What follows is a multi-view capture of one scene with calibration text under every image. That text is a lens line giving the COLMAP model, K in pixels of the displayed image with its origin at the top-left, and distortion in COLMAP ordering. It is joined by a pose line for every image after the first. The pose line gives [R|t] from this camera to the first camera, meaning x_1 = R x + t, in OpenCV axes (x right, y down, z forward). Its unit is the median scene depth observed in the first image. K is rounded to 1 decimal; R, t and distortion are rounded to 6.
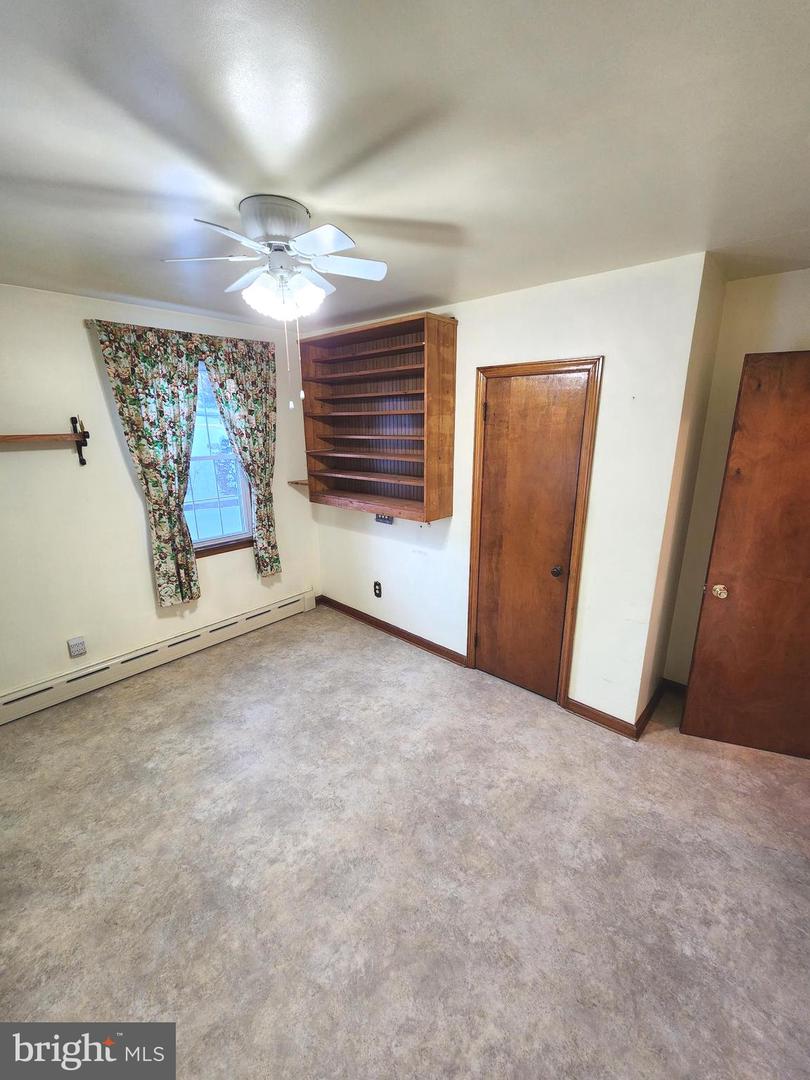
lens RADIAL K [[438.1, 0, 410.1], [0, 438.1, 541.2], [0, 0, 1]] dist [0.001001, 0.000114]
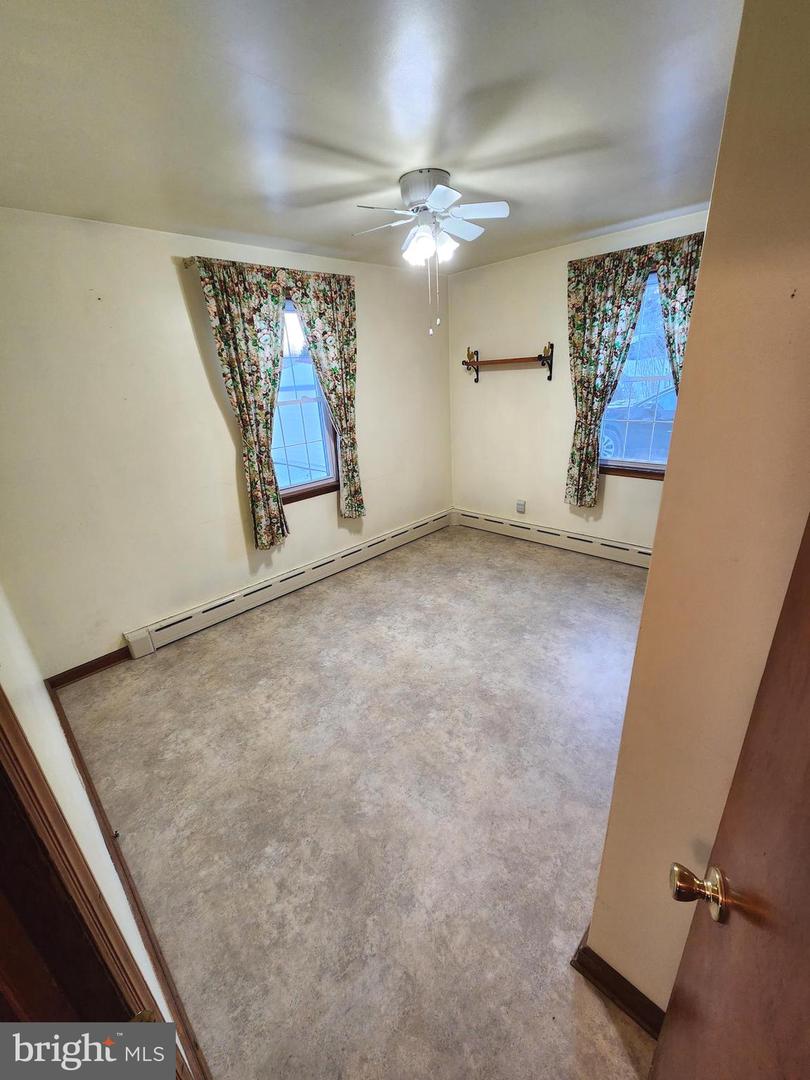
lens RADIAL K [[438.1, 0, 410.1], [0, 438.1, 541.2], [0, 0, 1]] dist [0.001001, 0.000114]
pose [[-0.033588, 0.367116, -0.929569, 0.891177], [-0.212852, 0.906128, 0.365549, -0.152679], [0.976507, 0.210138, 0.047707, 0.746069]]
